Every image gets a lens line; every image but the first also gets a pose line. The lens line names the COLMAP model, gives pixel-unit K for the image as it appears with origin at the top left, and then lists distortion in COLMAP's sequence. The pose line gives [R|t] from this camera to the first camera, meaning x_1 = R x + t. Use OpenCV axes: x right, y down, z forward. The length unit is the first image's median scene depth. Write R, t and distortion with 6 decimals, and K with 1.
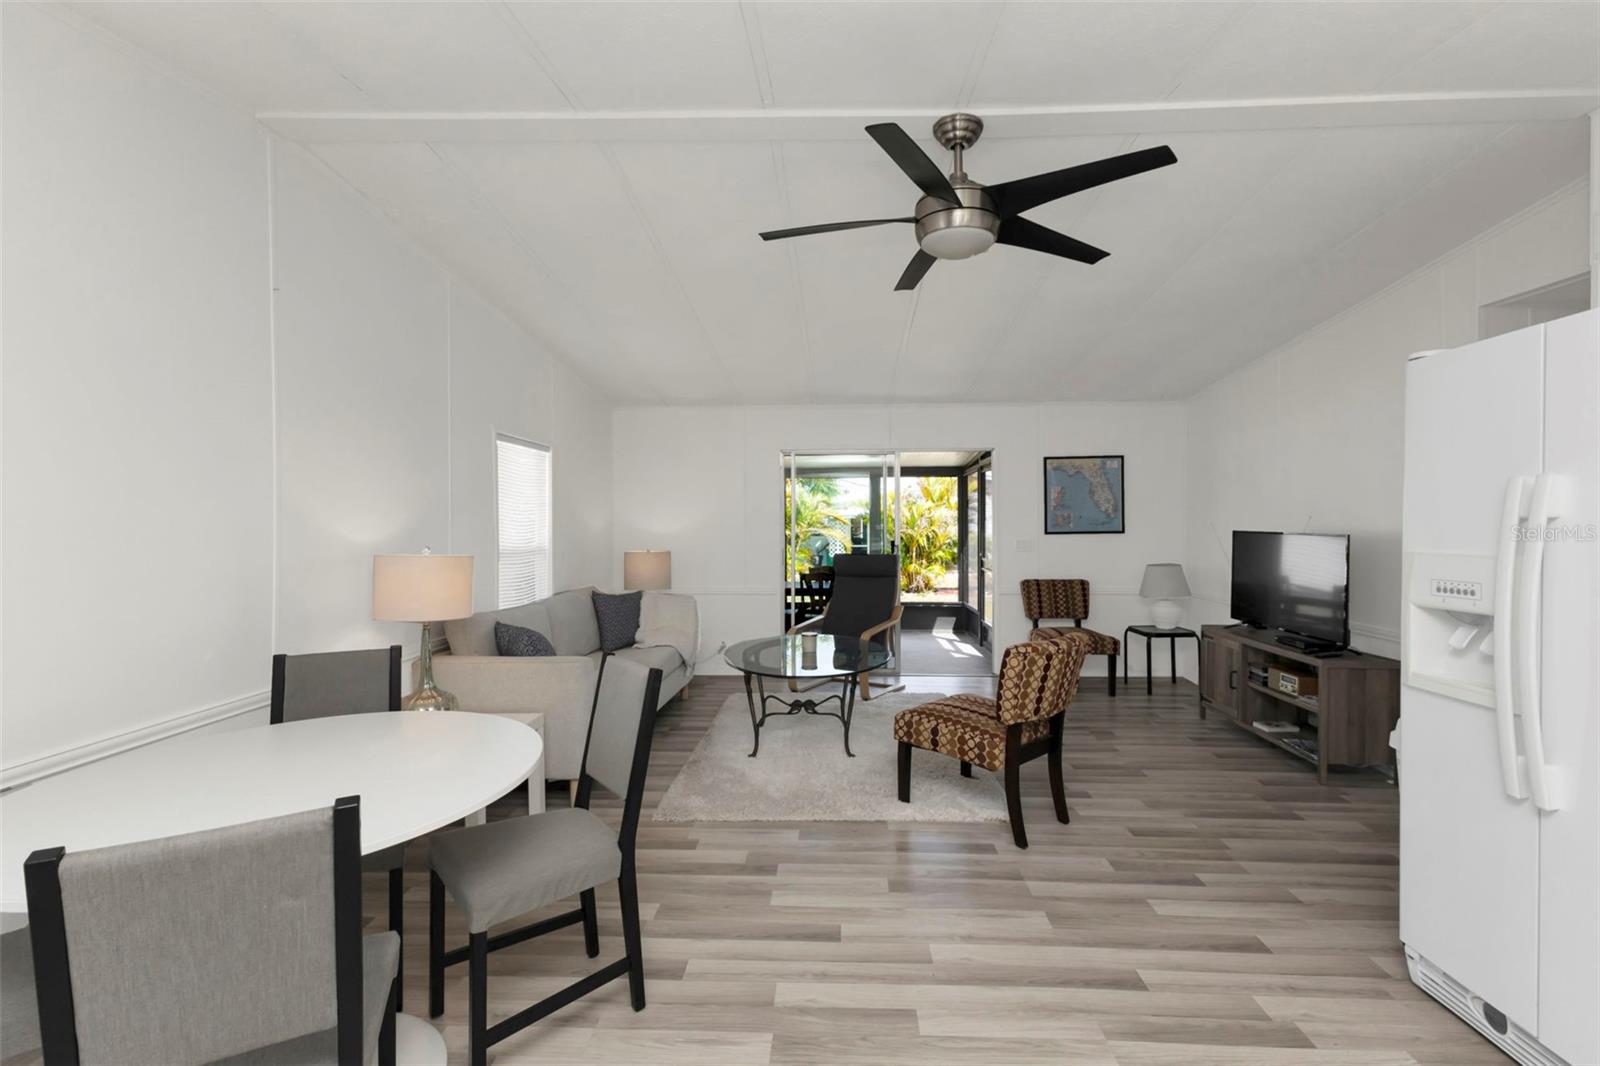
lens RADIAL K [[691.0, 0, 806.4], [0, 691.0, 520.4], [0, 0, 1]] dist [0.002322, 0.000253]
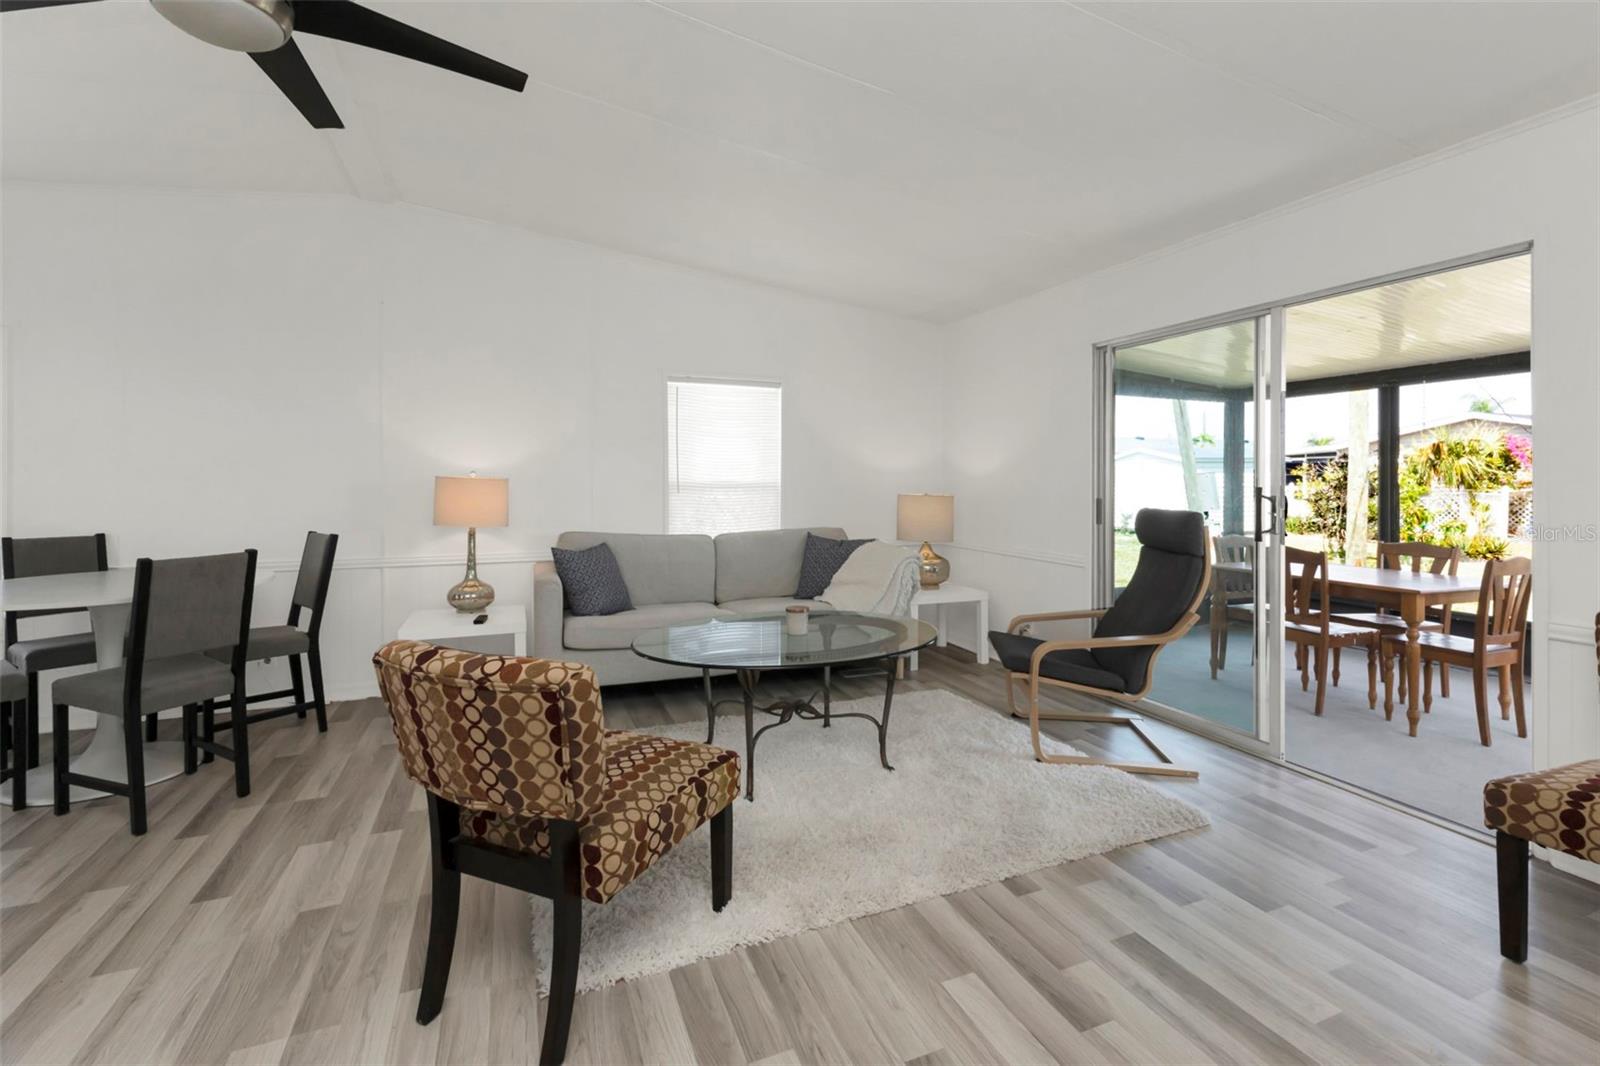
lens RADIAL K [[710.3, 0, 820.0], [0, 710.3, 457.4], [0, 0, 1]] dist [-0.002577, -0.000203]
pose [[0.438904, -0.024250, -0.898207, 0.867899], [-0.003485, 0.999582, -0.028690, 0.044850], [0.898527, 0.015722, 0.438636, 0.930776]]
